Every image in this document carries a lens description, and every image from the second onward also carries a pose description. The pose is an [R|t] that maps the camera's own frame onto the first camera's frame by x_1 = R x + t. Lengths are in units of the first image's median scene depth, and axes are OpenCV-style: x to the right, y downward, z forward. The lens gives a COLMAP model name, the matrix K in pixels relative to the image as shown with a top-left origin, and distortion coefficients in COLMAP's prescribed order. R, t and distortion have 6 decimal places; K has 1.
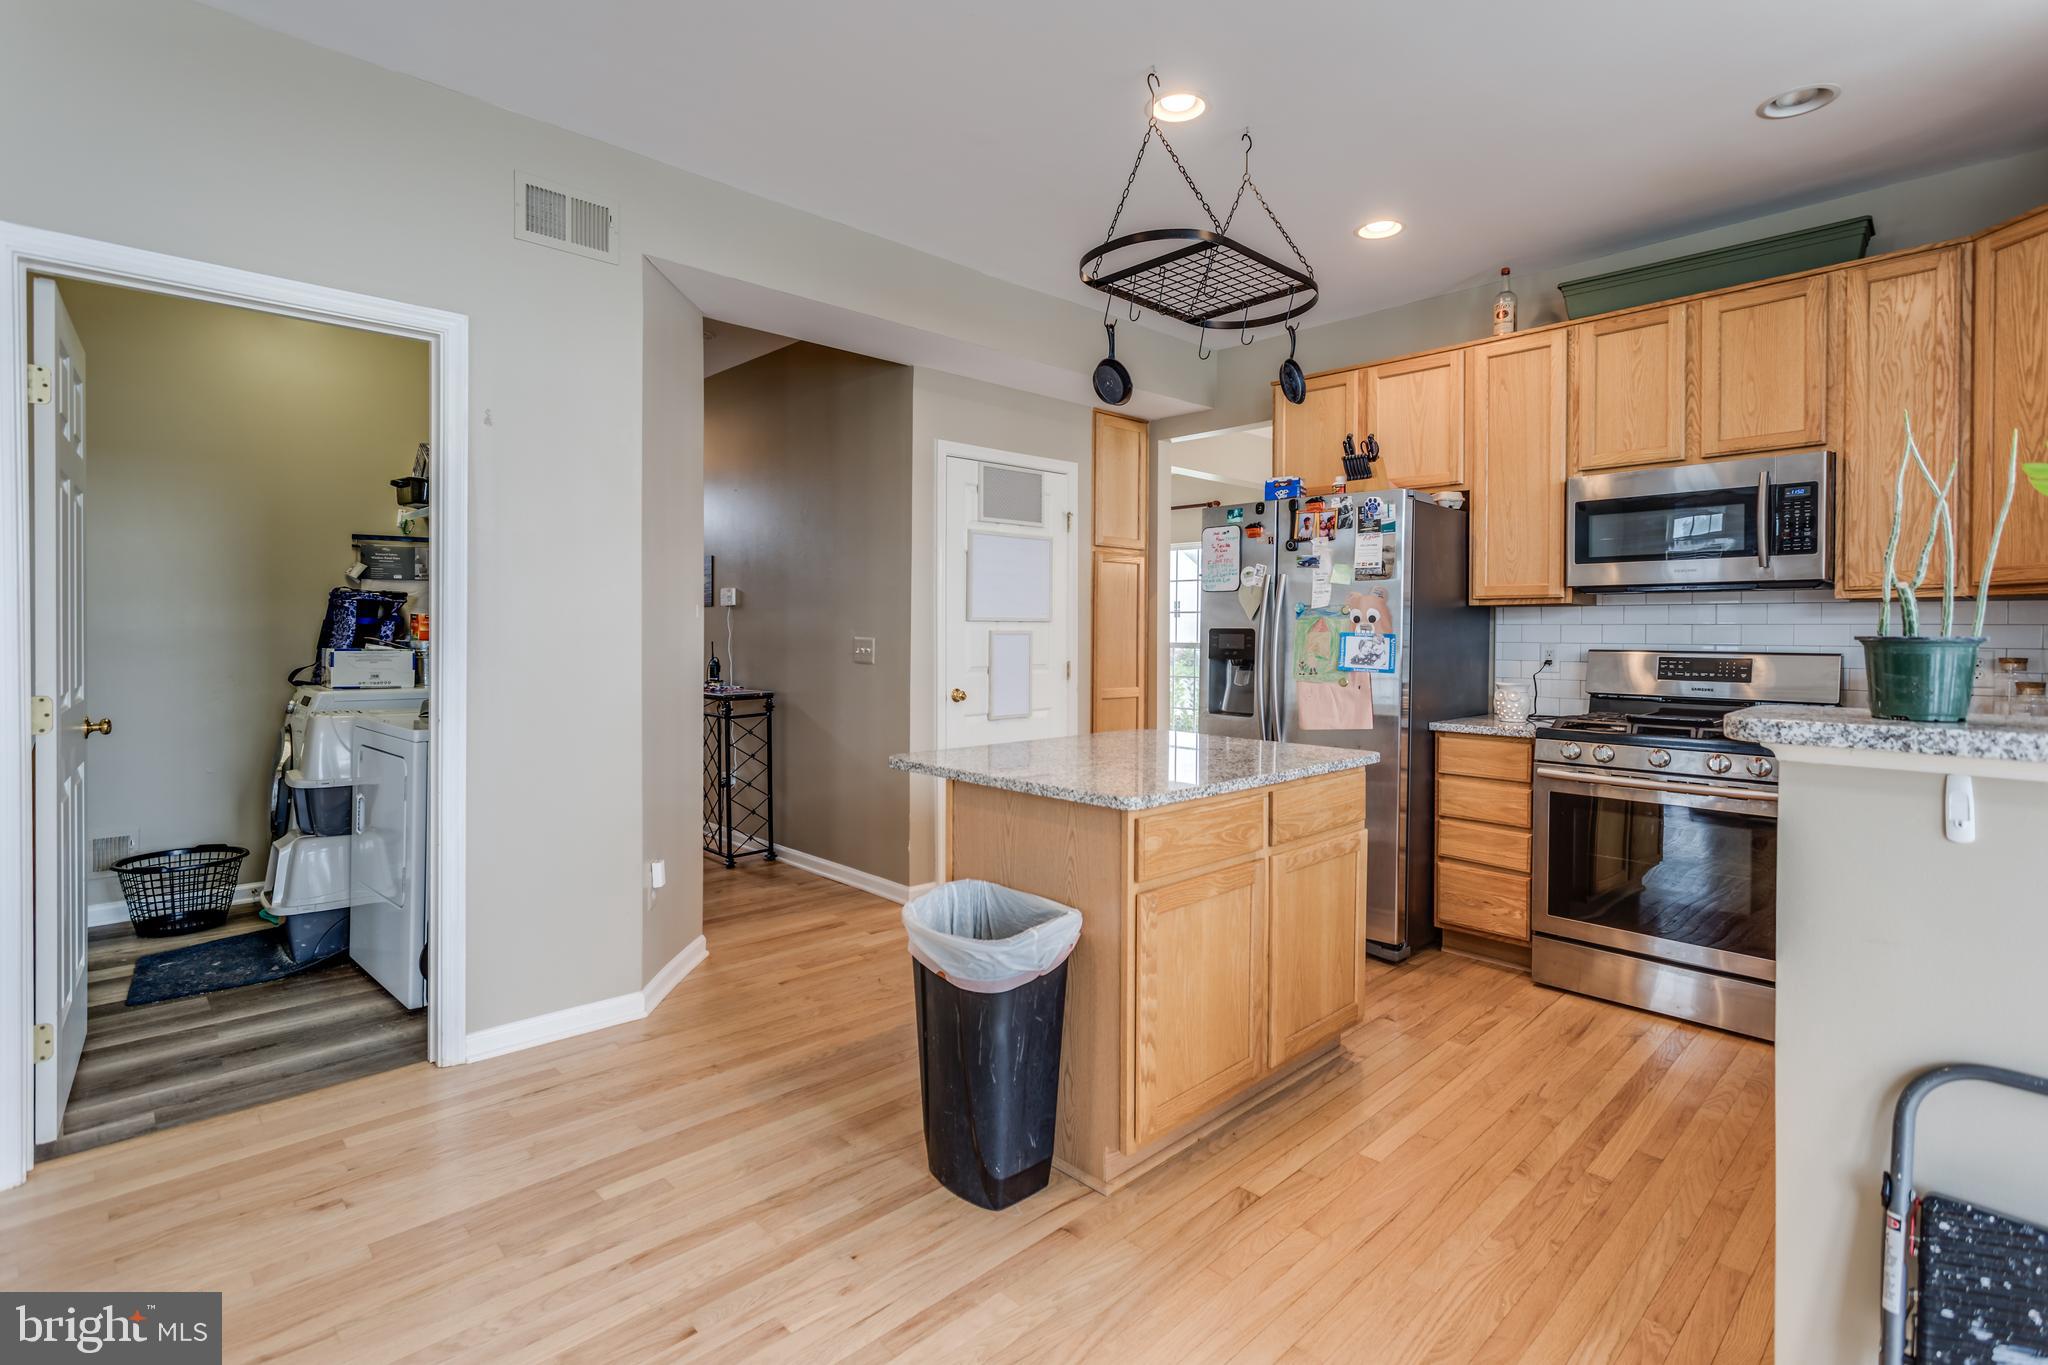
lens RADIAL K [[981.9, 0, 1023.1], [0, 981.9, 636.9], [0, 0, 1]] dist [0.002621, -0.000069]
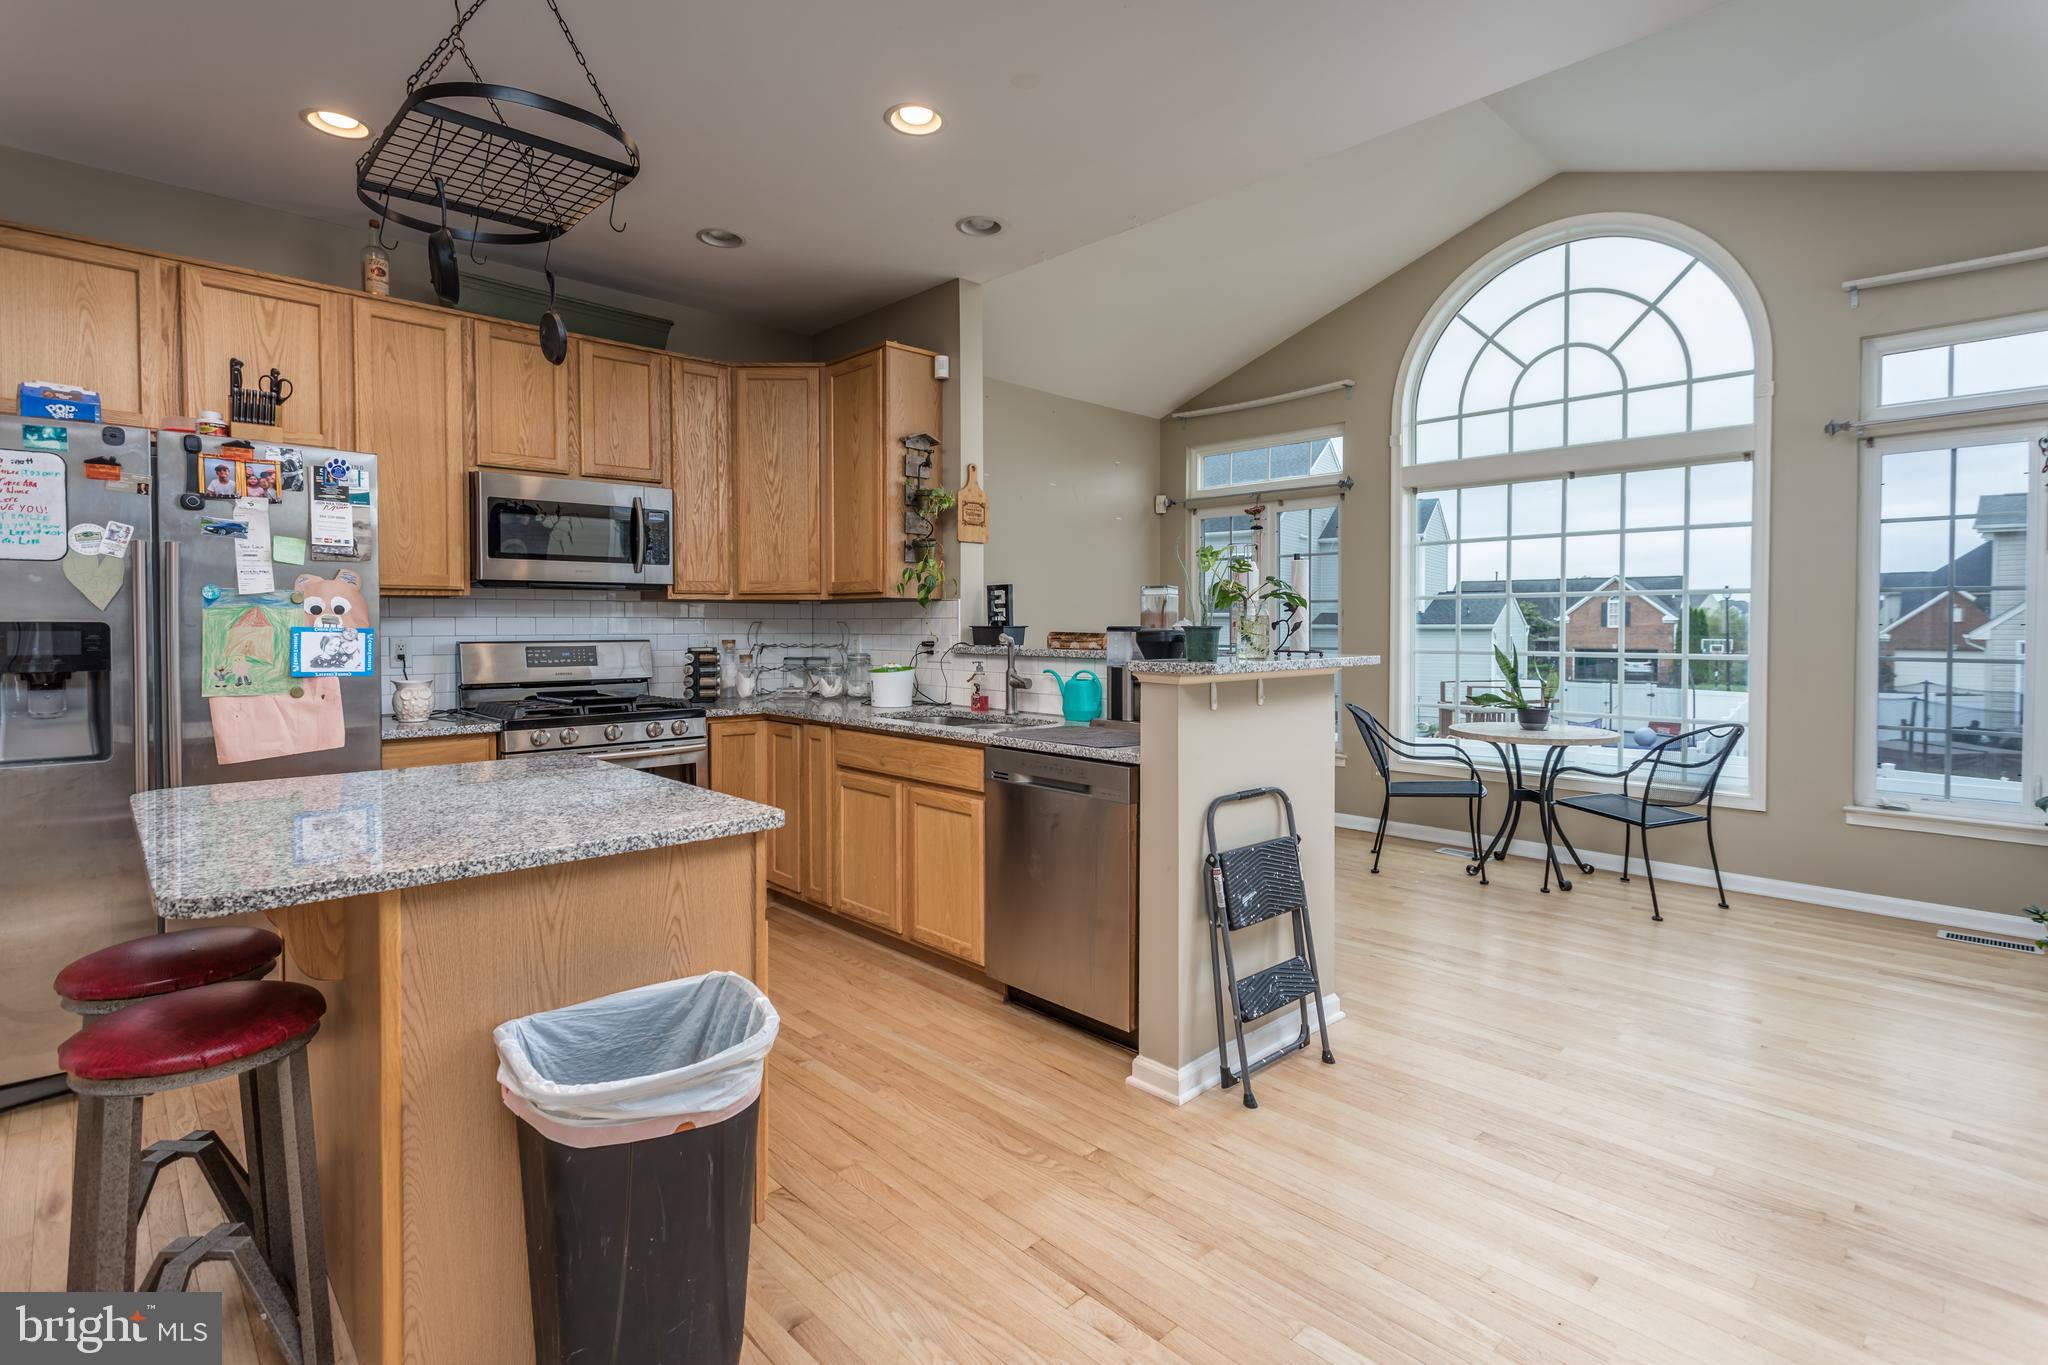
lens RADIAL K [[981.9, 0, 1017.5], [0, 981.9, 636.5], [0, 0, 1]] dist [0.002621, -0.000069]
pose [[0.001288, -0.017162, 0.999852, -0.441039], [0.008727, 0.999815, 0.017150, -0.005411], [-0.999961, 0.008704, 0.001437, 0.440222]]
